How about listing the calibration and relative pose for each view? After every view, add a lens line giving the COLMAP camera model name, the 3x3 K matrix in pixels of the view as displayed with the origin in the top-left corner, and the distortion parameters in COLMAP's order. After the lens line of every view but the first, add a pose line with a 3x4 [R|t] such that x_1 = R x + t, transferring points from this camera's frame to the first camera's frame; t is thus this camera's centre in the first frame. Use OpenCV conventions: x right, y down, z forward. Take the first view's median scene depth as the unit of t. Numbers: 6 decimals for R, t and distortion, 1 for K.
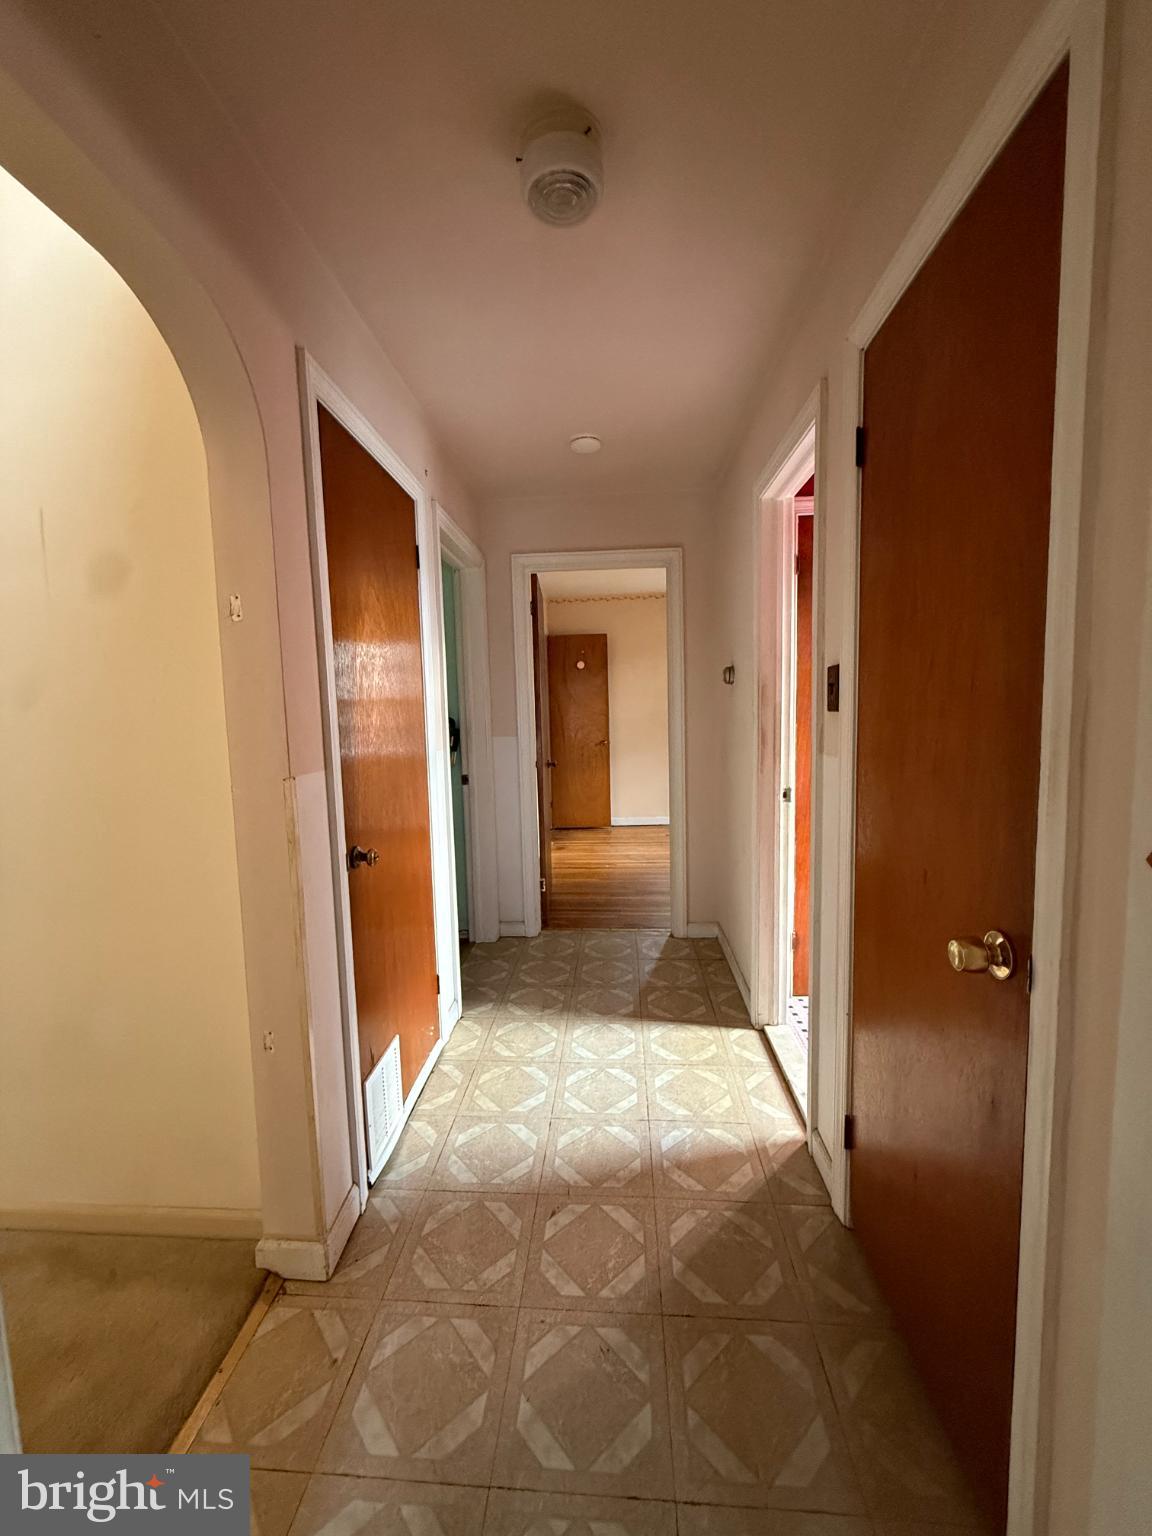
lens RADIAL K [[614.1, 0, 576.0], [0, 614.1, 768.0], [0, 0, 1]] dist [-0.000226, 0.000067]
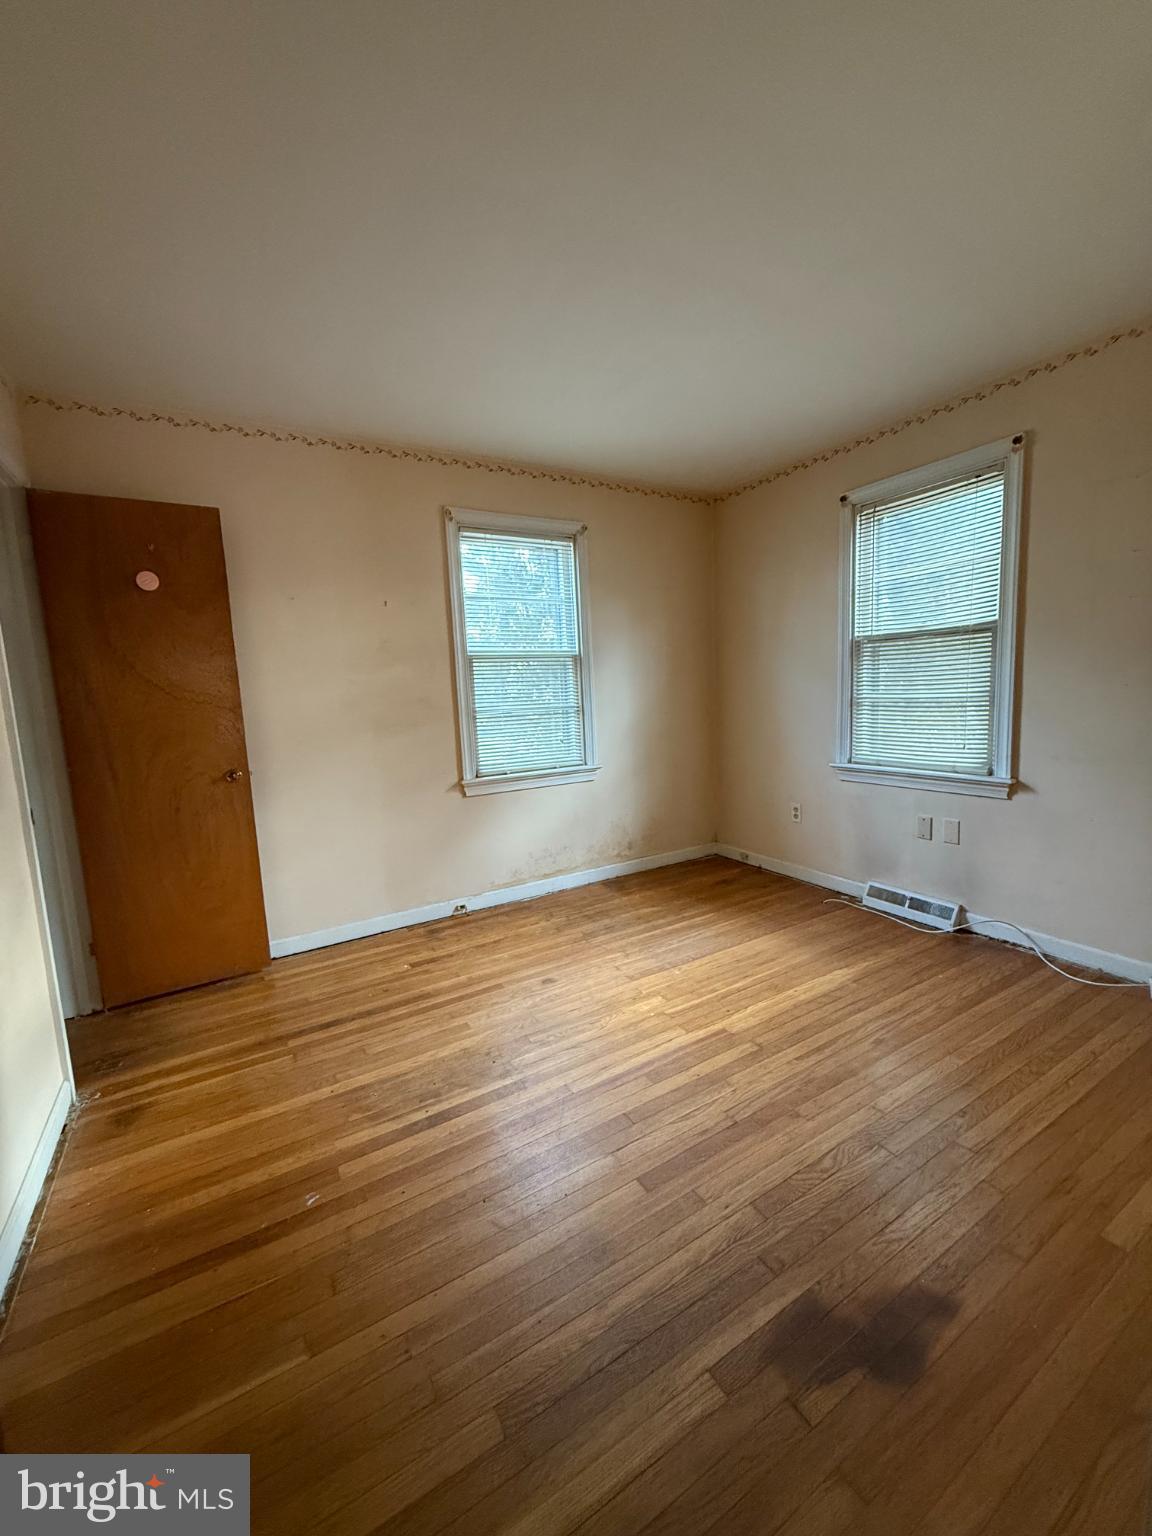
lens RADIAL K [[604.5, 0, 576.0], [0, 604.5, 768.0], [0, 0, 1]] dist [0.000161, 0.000014]
pose [[0.824023, -0.088231, 0.559644, 0.005979], [0.080571, 0.996009, 0.038392, -0.043643], [-0.560797, 0.013455, 0.827844, 0.524524]]
